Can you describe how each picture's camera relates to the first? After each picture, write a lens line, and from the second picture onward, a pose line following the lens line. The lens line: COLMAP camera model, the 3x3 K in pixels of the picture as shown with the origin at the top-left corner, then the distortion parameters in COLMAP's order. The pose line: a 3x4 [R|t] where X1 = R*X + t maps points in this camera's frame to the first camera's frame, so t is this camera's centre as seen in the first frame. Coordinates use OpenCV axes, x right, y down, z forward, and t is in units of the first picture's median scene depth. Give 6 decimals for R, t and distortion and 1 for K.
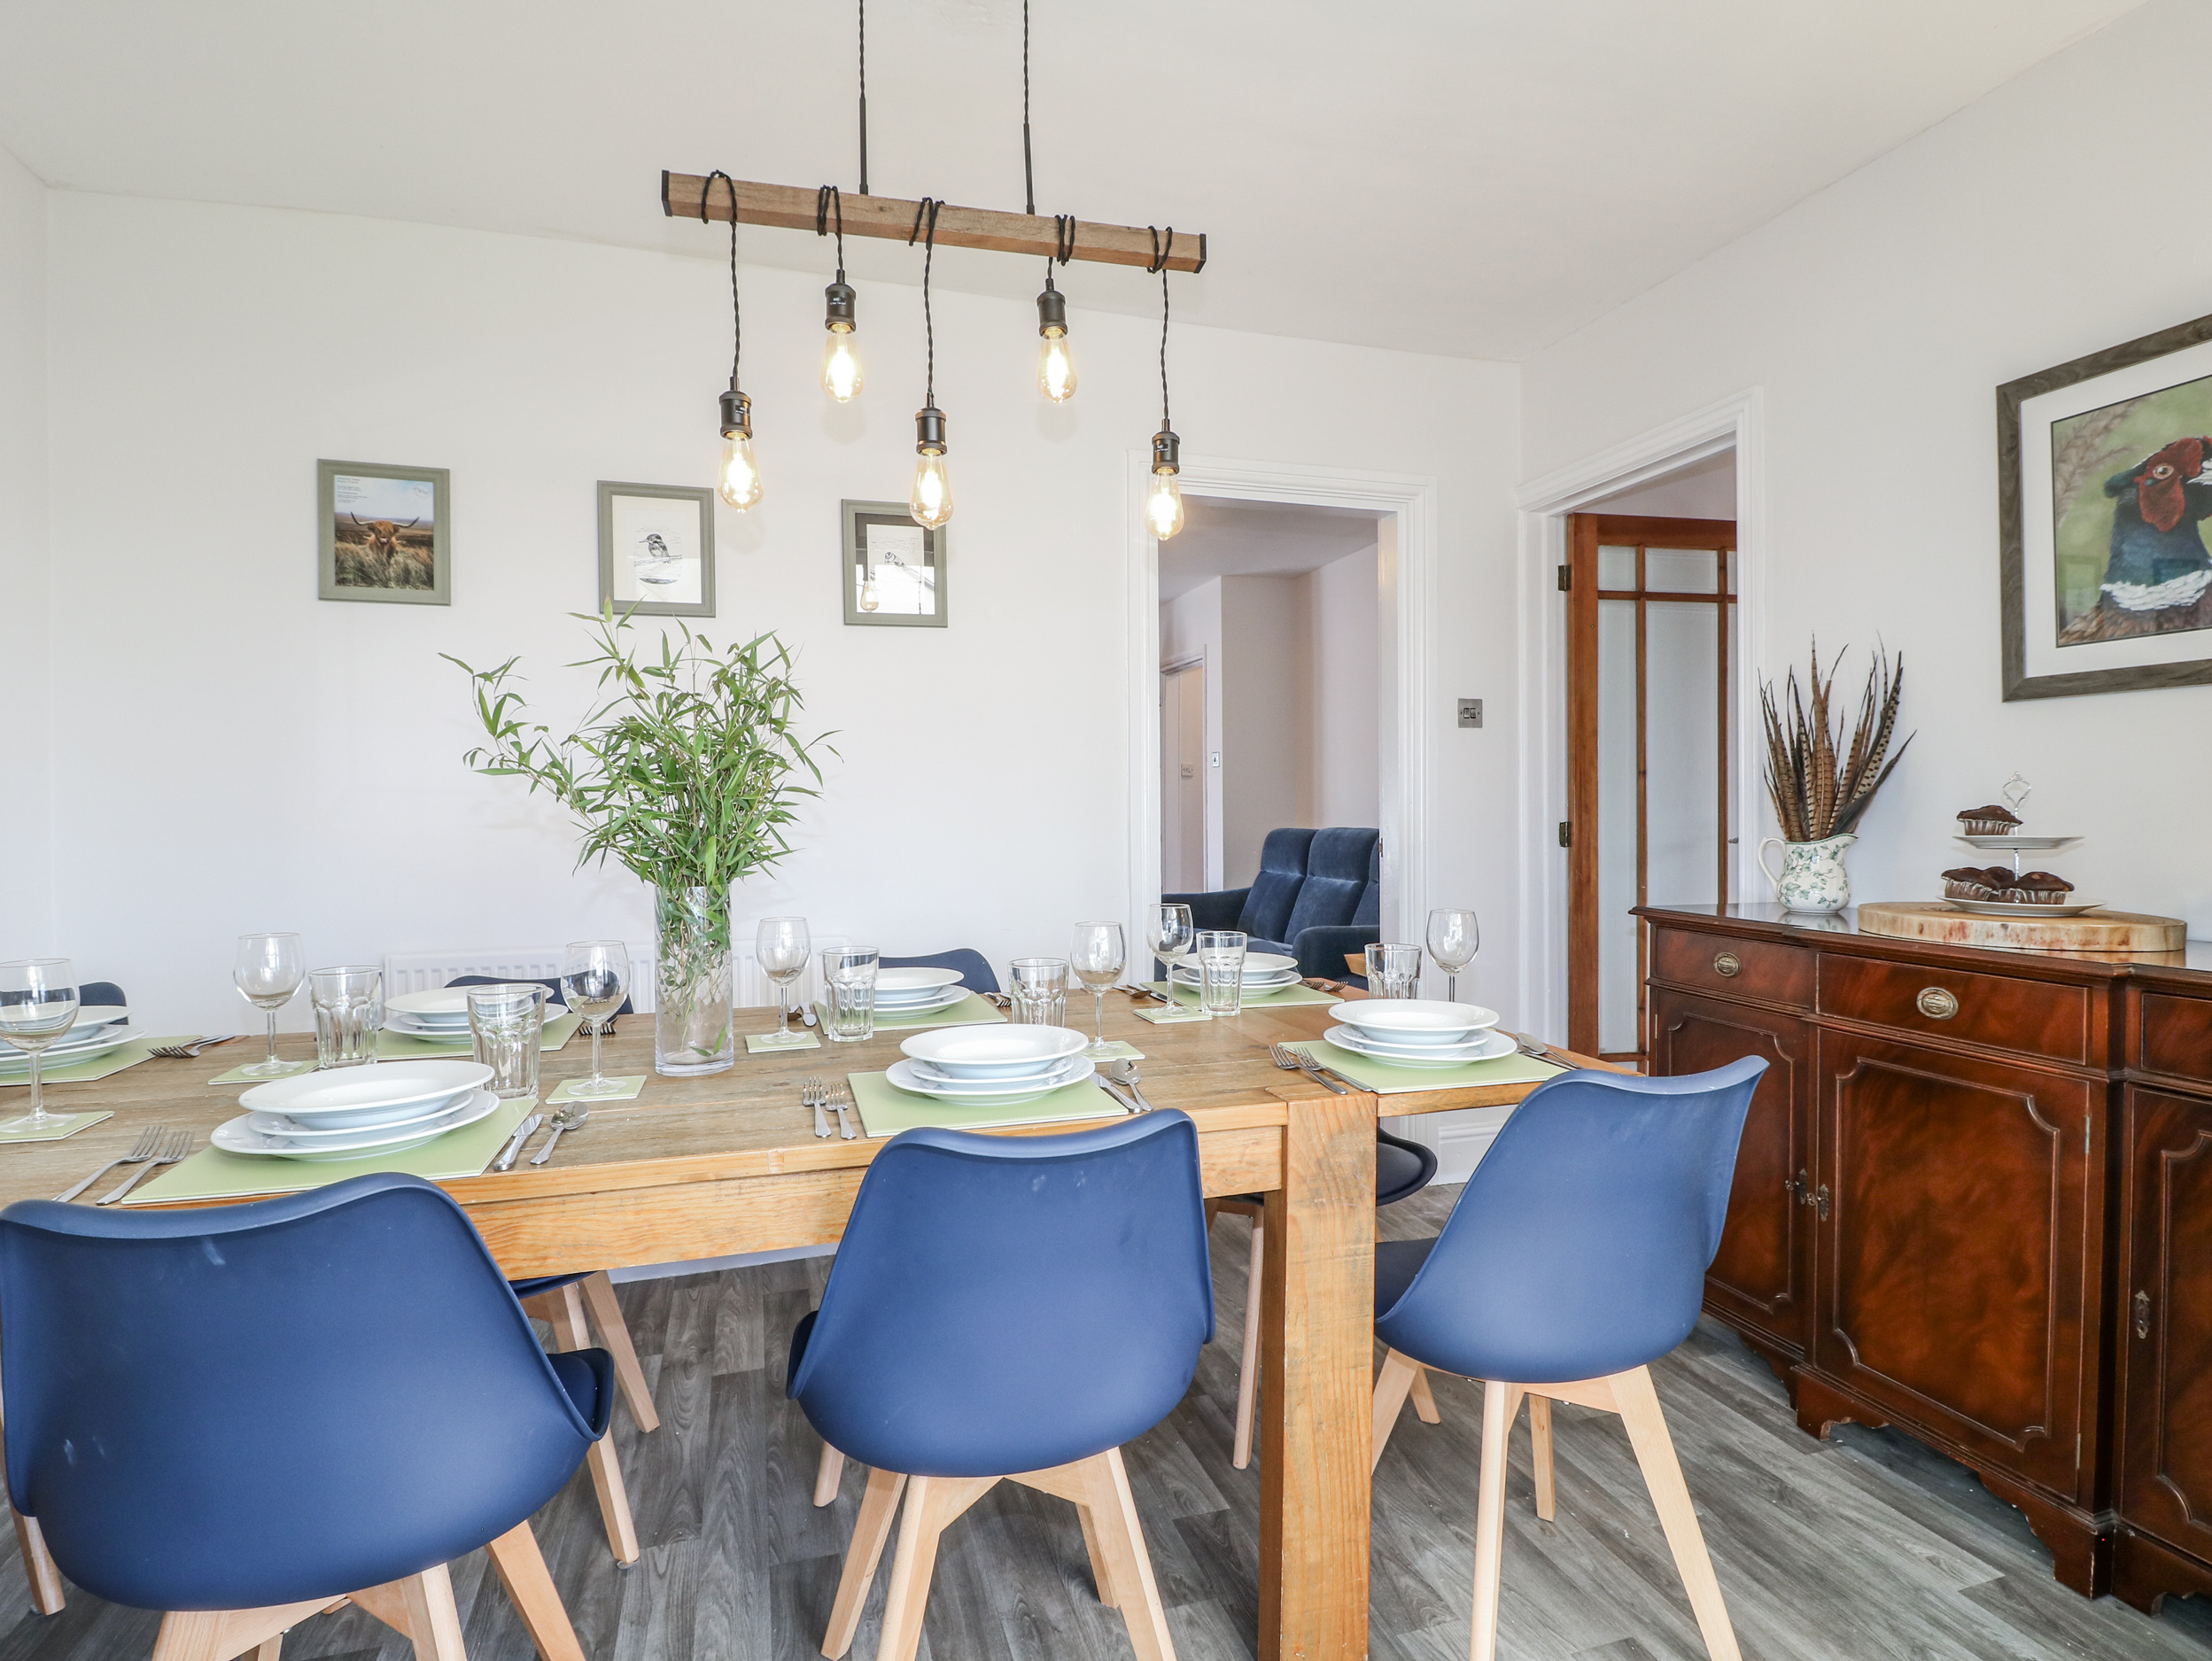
lens RADIAL K [[1148.4, 0, 1106.0], [0, 1148.4, 830.5], [0, 0, 1]] dist [0.002280, -0.014979]
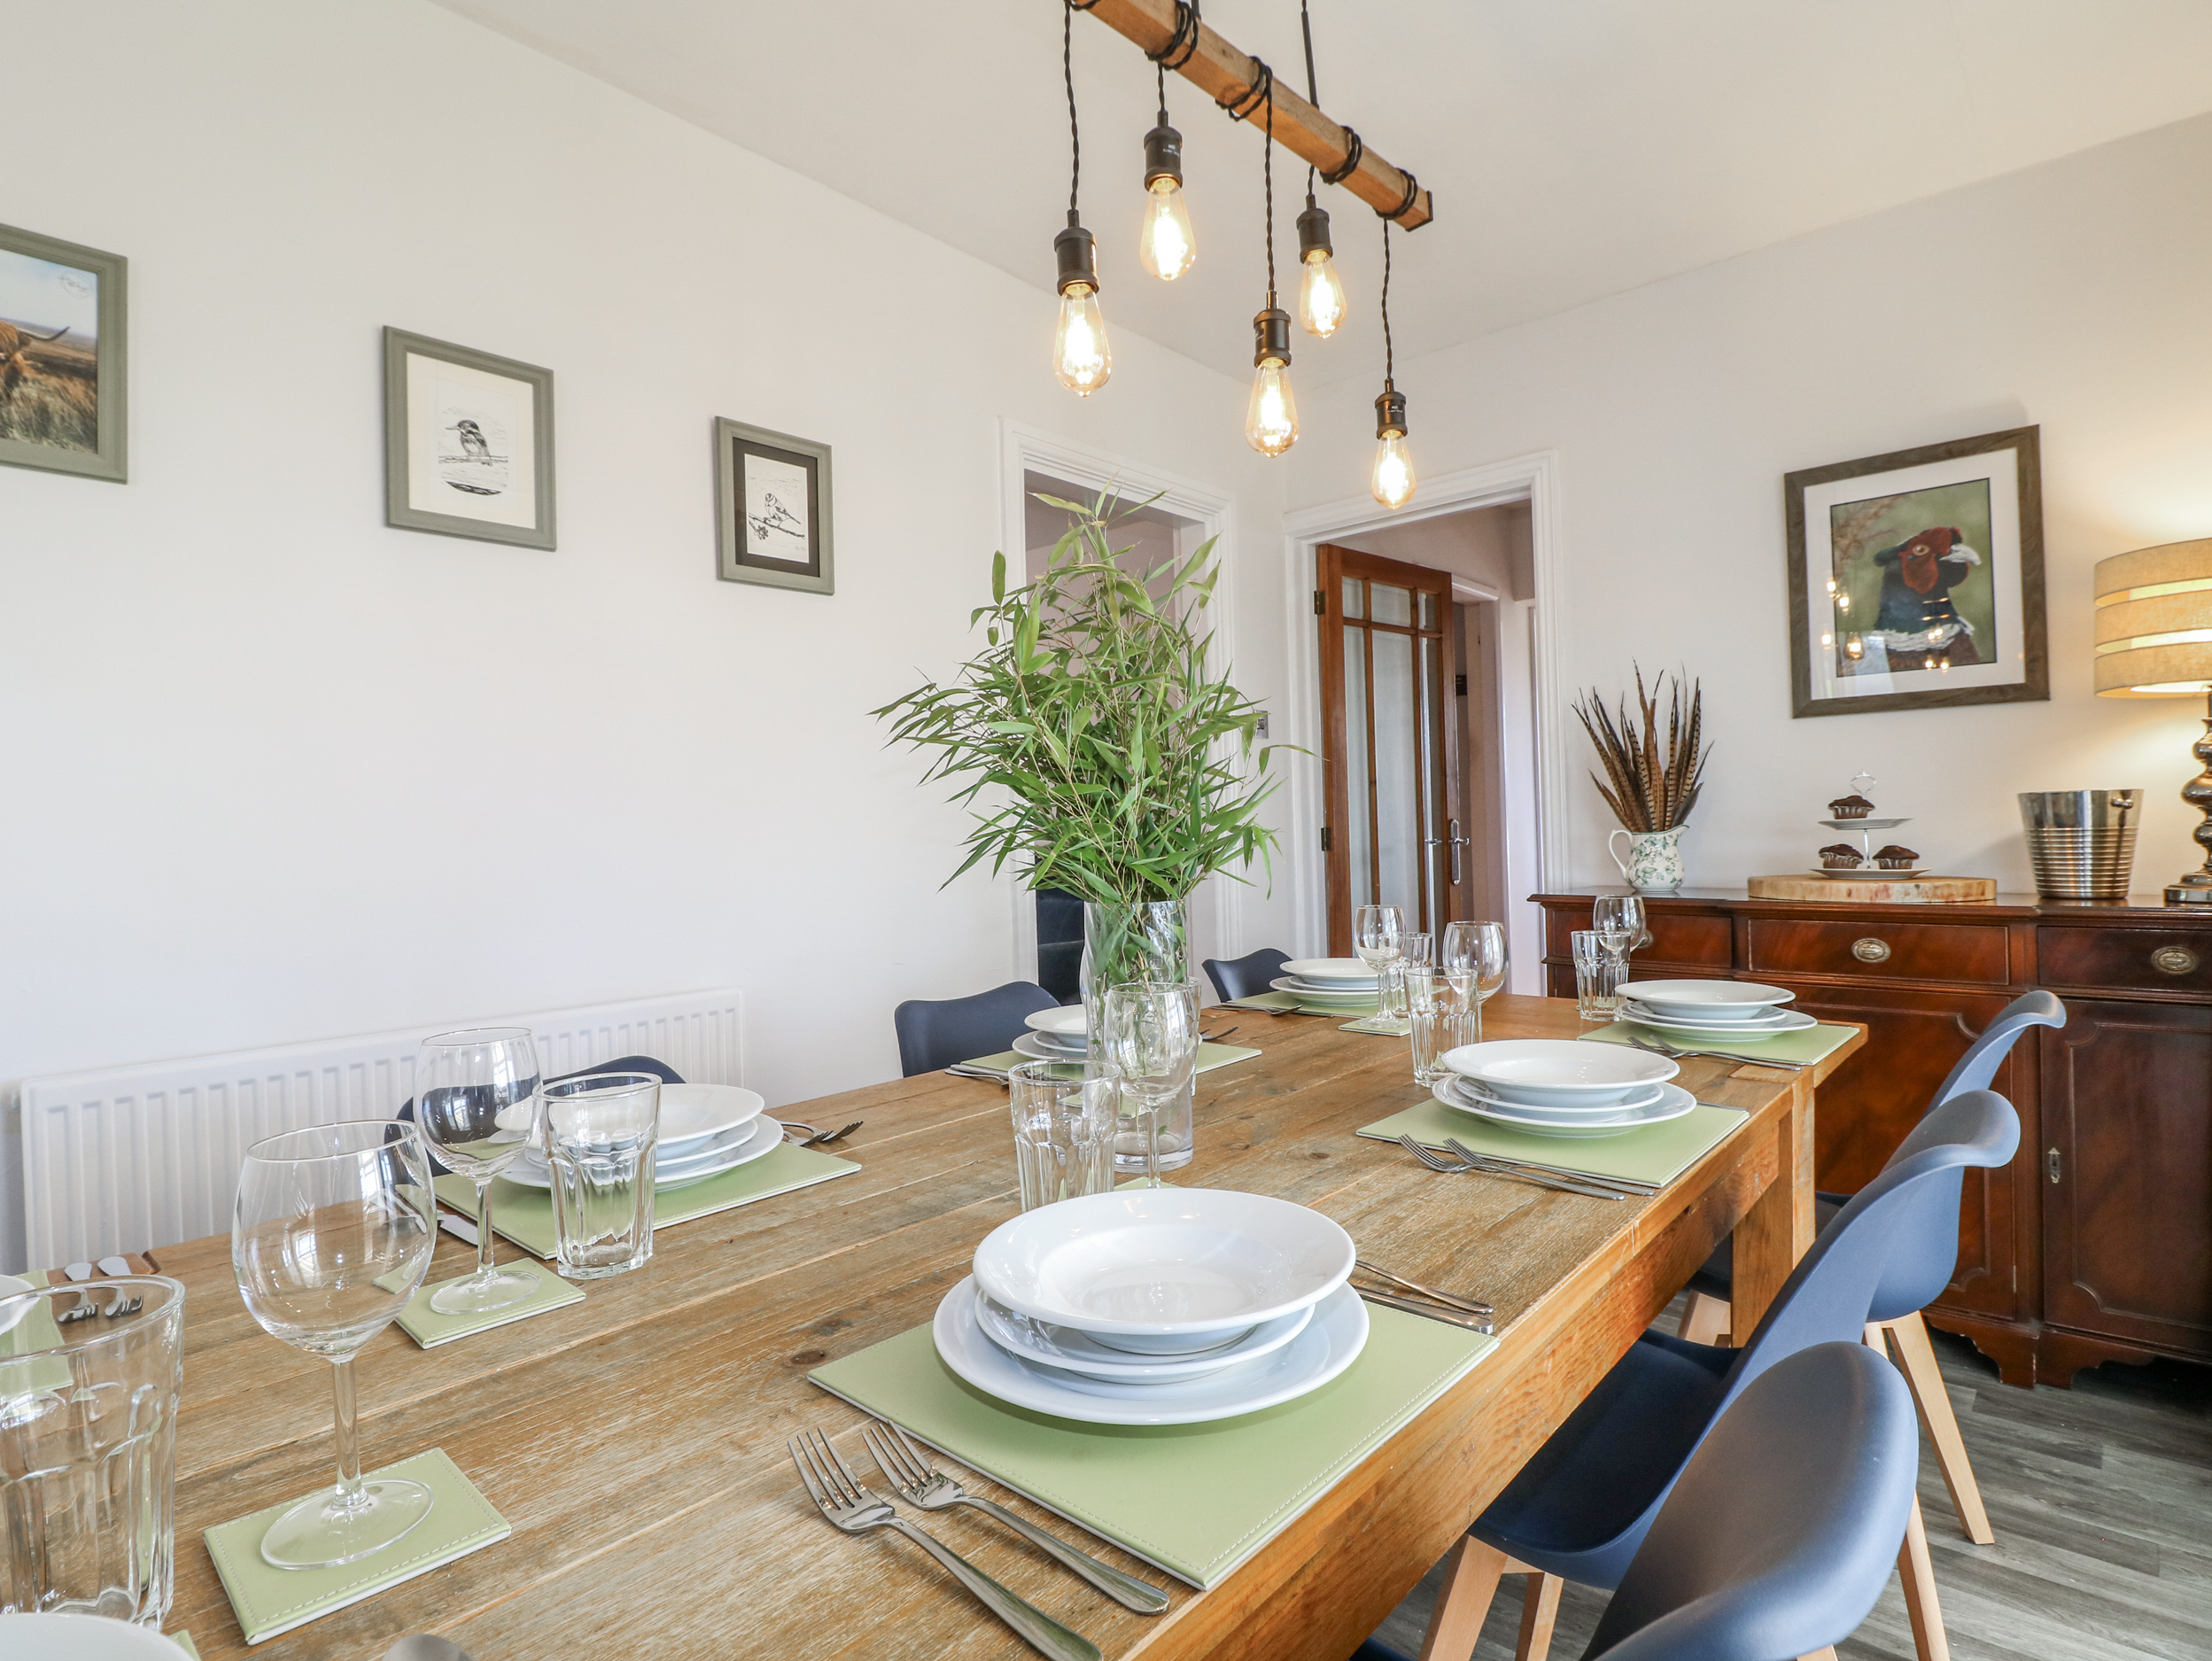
lens RADIAL K [[1148.4, 0, 1106.0], [0, 1148.4, 830.5], [0, 0, 1]] dist [0.002280, -0.014979]
pose [[0.858157, -0.017644, 0.513085, -0.563442], [0.030463, 0.999398, -0.016583, 0.011947], [-0.512483, 0.029861, 0.858178, 0.302343]]
